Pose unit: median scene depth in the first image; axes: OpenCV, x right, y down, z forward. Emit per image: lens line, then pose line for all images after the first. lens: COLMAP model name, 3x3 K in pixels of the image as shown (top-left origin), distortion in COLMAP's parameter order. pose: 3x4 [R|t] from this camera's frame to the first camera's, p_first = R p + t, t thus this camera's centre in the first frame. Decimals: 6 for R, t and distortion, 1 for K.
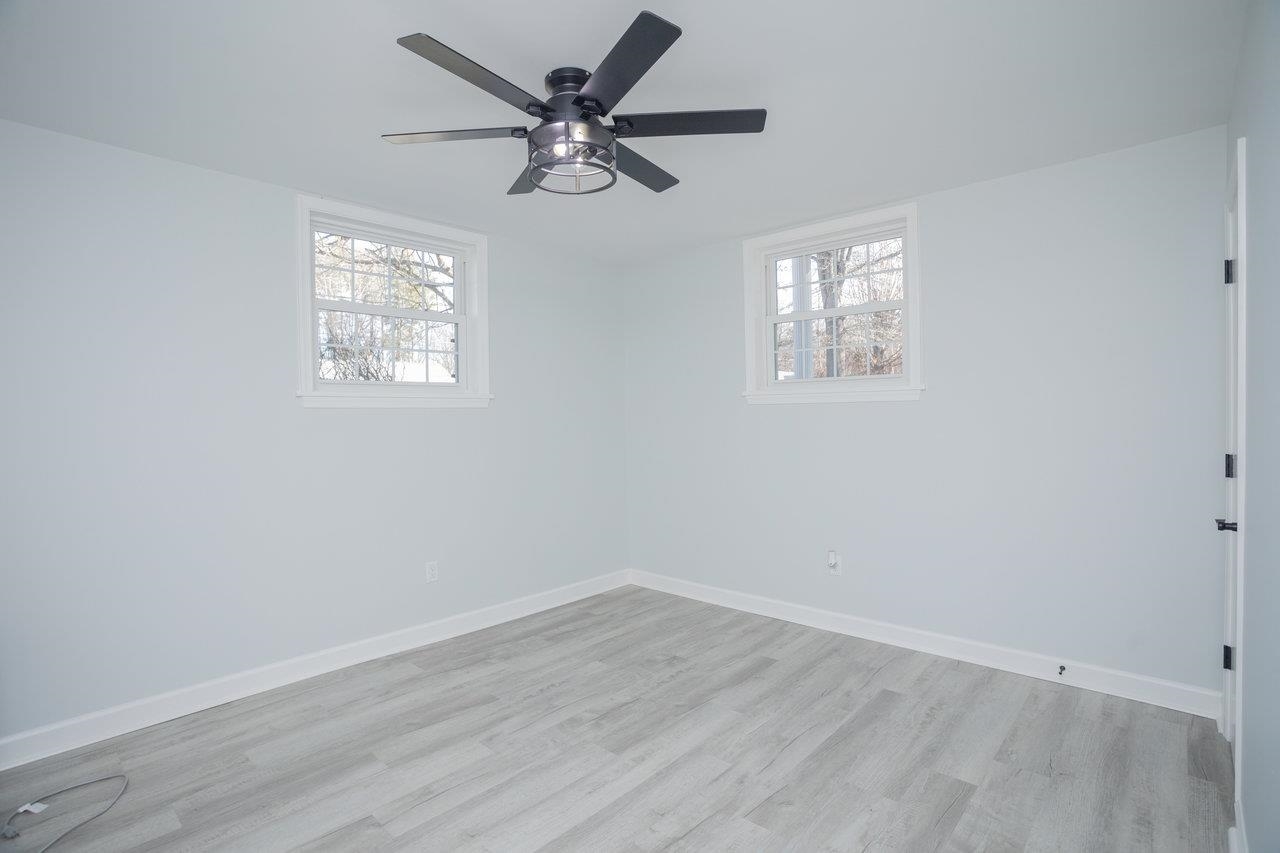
lens RADIAL K [[628.3, 0, 635.3], [0, 628.3, 406.1], [0, 0, 1]] dist [-0.062685, 0.018916]
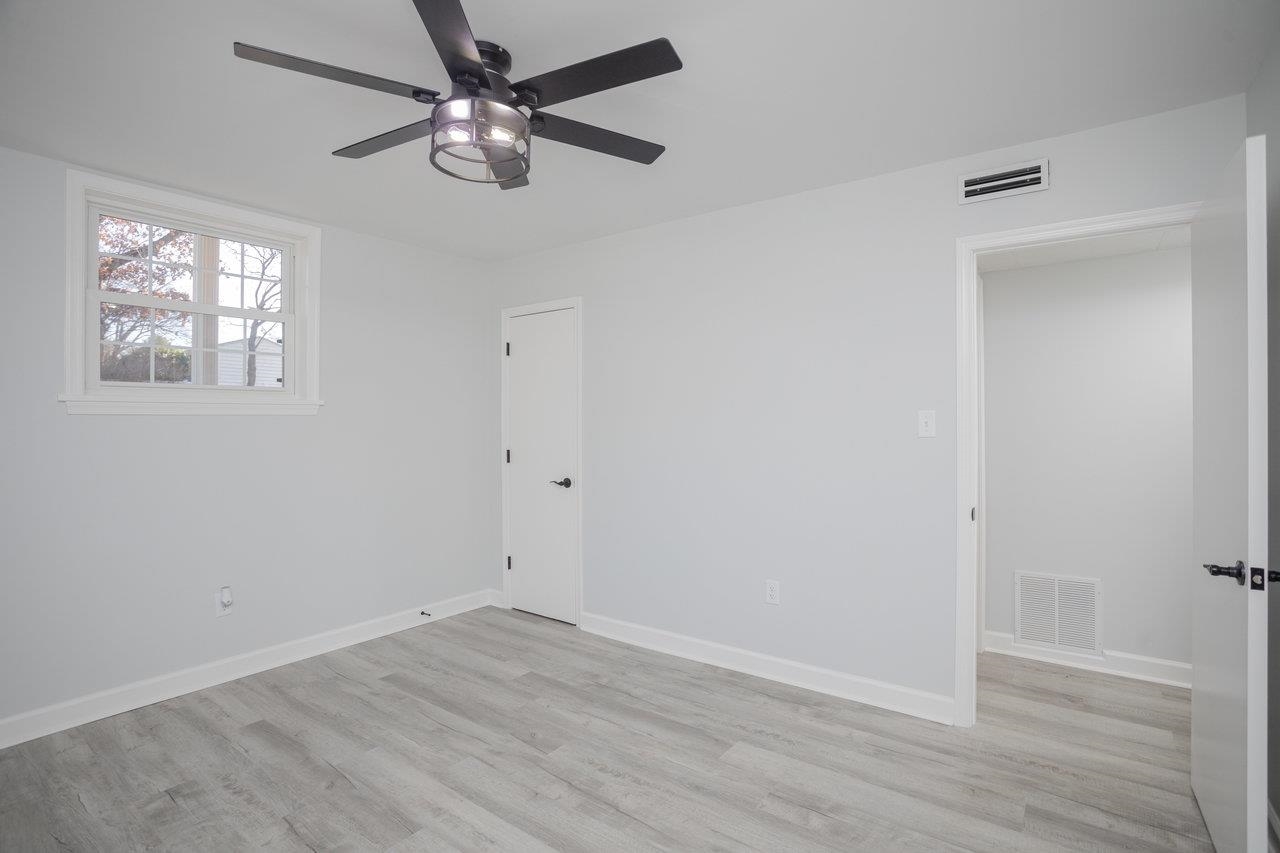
lens RADIAL K [[628.3, 0, 635.3], [0, 628.3, 406.1], [0, 0, 1]] dist [-0.062685, 0.018916]
pose [[-0.094166, 0.025369, 0.995233, -0.809779], [-0.003086, 0.999663, -0.025774, -0.008214], [-0.995552, -0.005498, -0.094056, 0.682118]]
